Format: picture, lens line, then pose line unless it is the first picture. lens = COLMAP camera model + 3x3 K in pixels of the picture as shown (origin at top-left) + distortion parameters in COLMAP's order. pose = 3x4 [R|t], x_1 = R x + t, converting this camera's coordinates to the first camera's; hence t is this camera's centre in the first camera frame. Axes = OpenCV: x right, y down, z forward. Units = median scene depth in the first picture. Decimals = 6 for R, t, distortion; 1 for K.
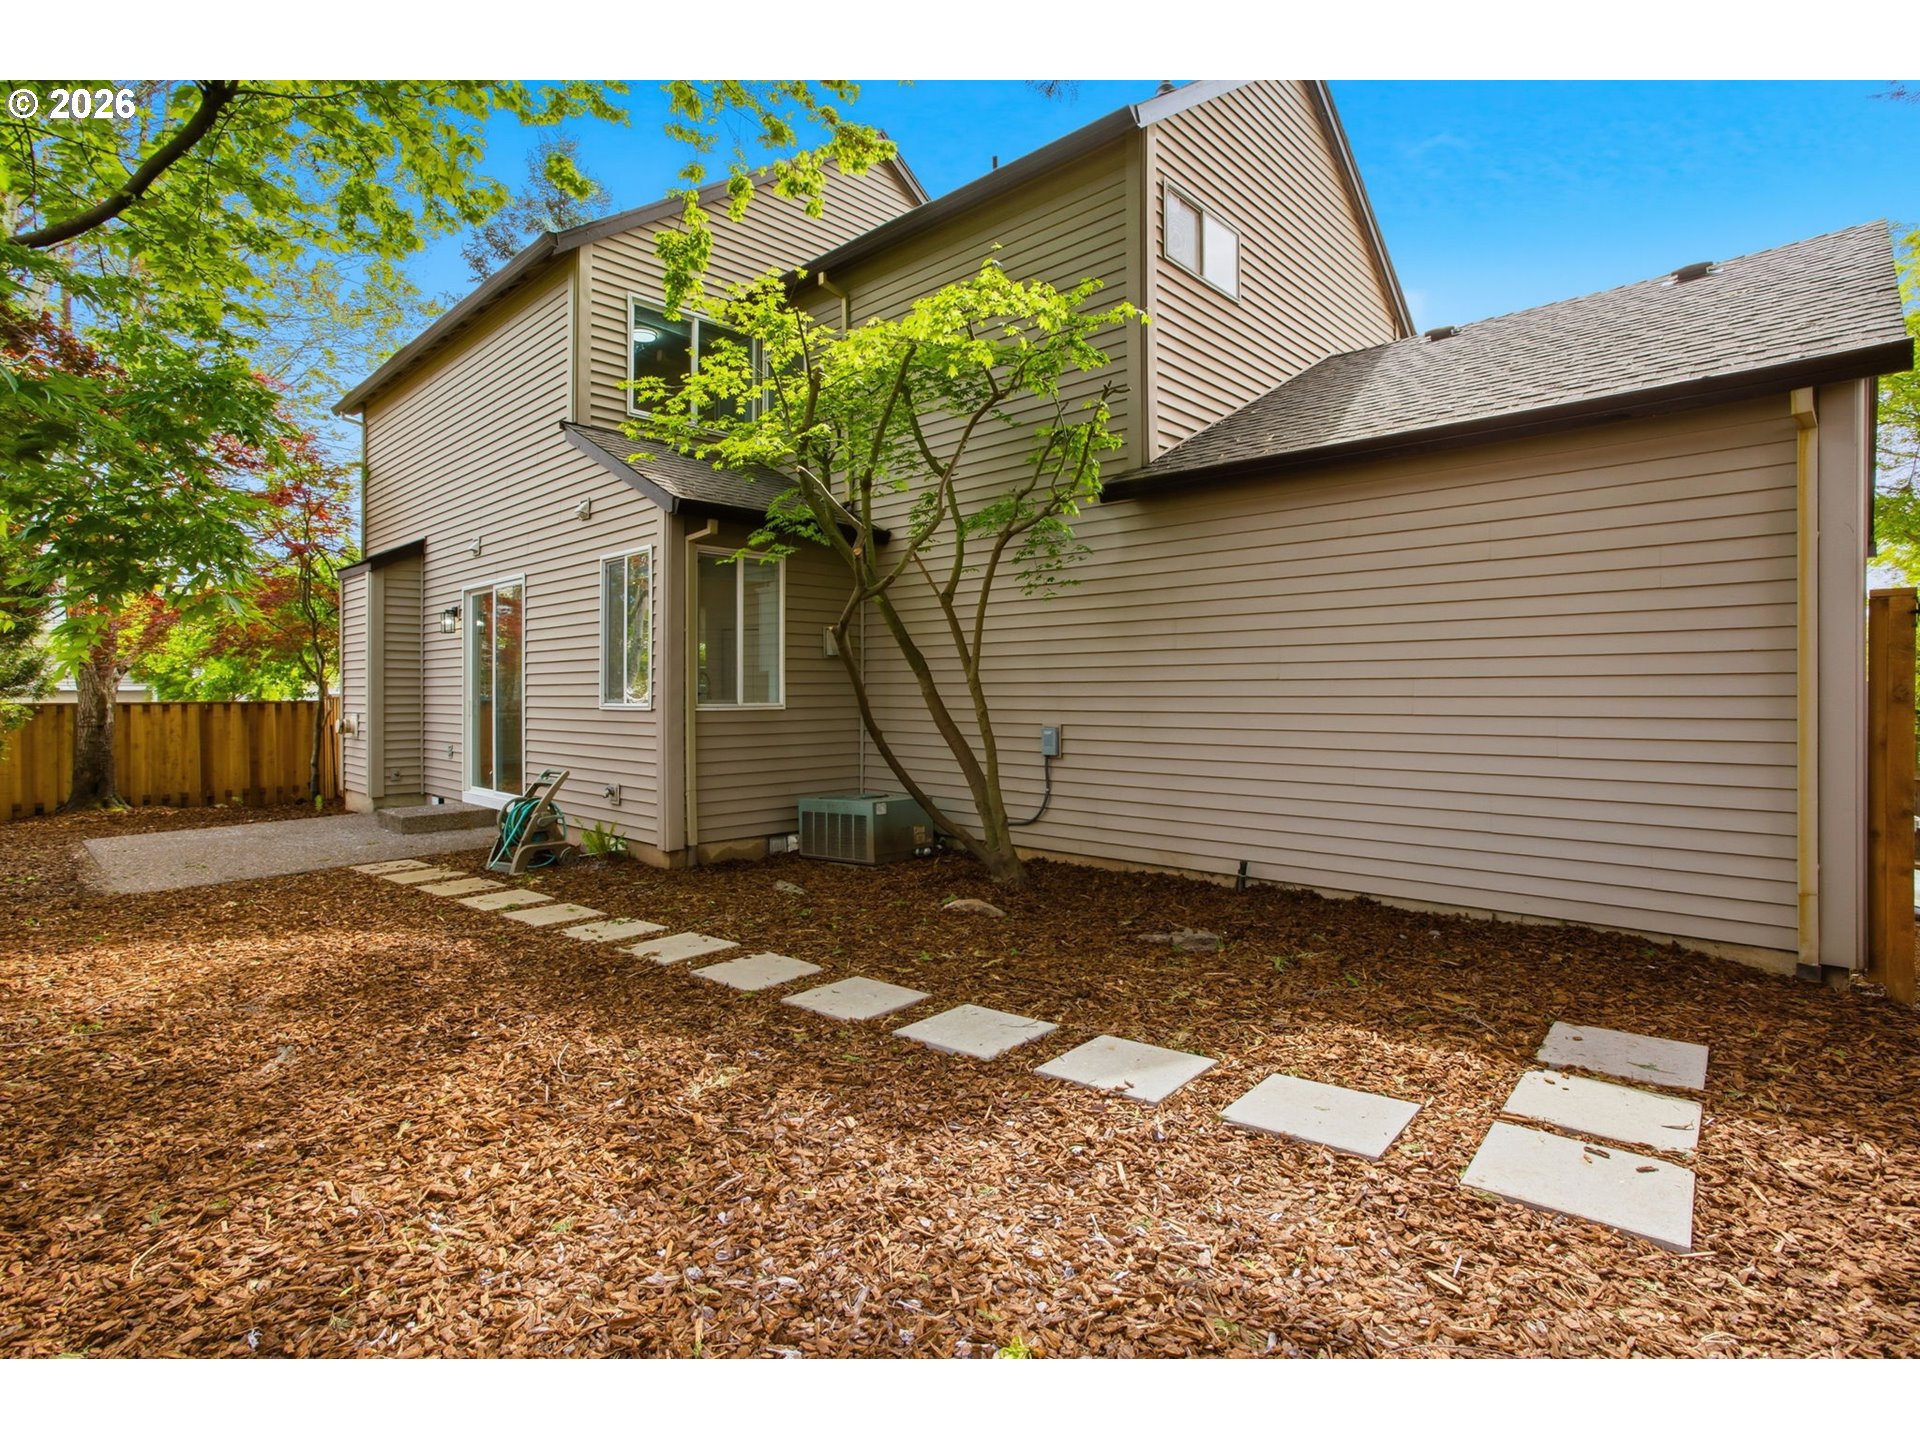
lens RADIAL K [[928.4, 0, 936.9], [0, 928.4, 710.8], [0, 0, 1]] dist [-0.019545, -0.000022]
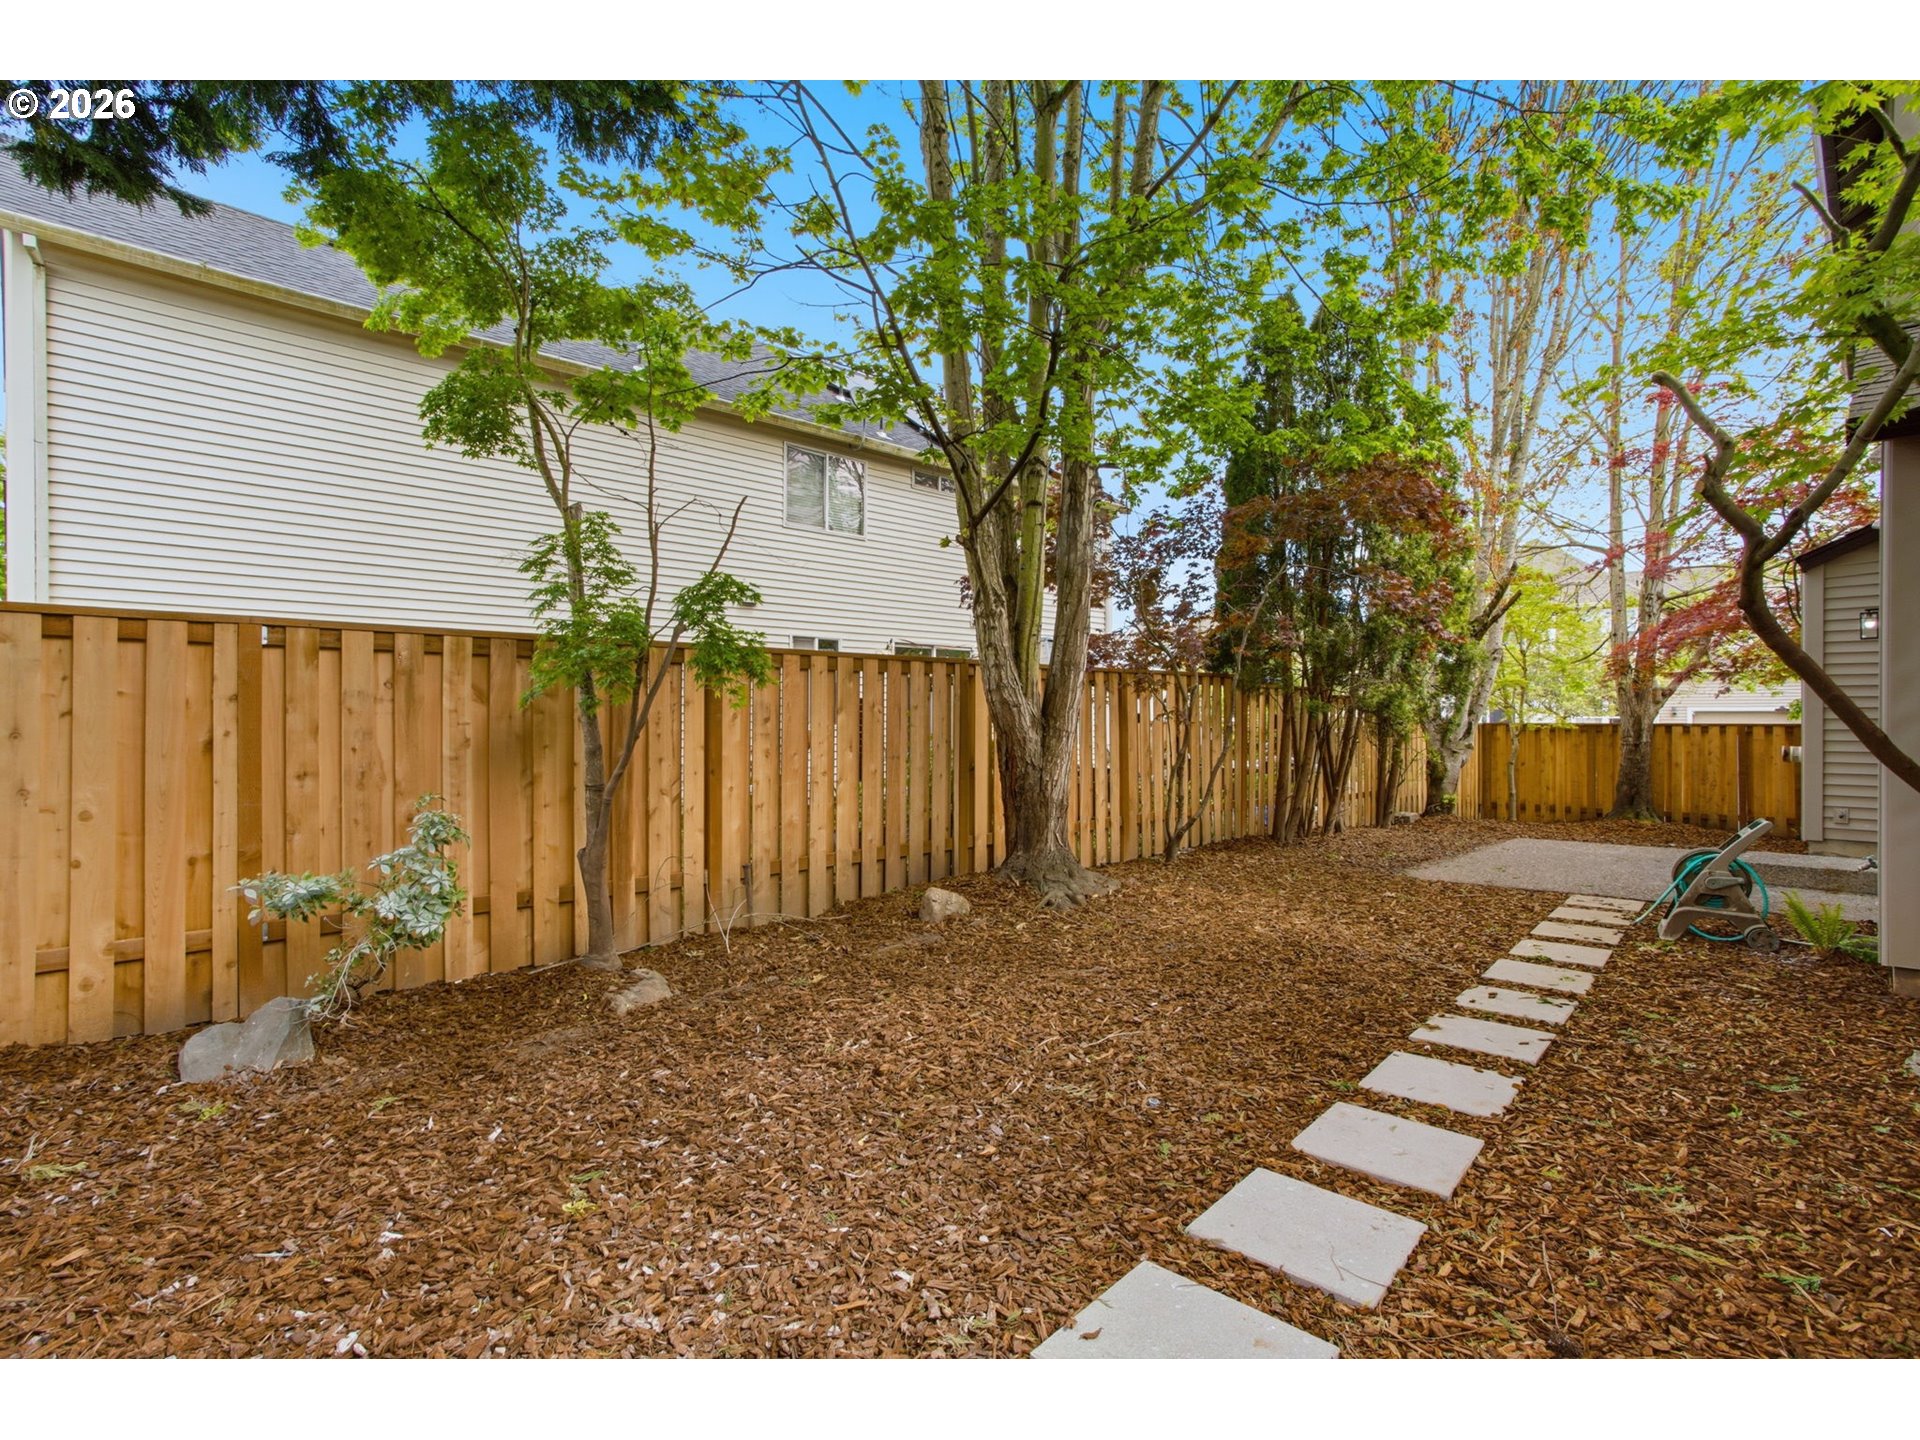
lens RADIAL K [[928.4, 0, 936.9], [0, 928.4, 710.8], [0, 0, 1]] dist [-0.019545, -0.000022]
pose [[-0.025195, -0.010652, -0.999626, 0.625044], [-0.012054, 0.999874, -0.010351, -0.006548], [0.999610, 0.011789, -0.025321, 0.679086]]
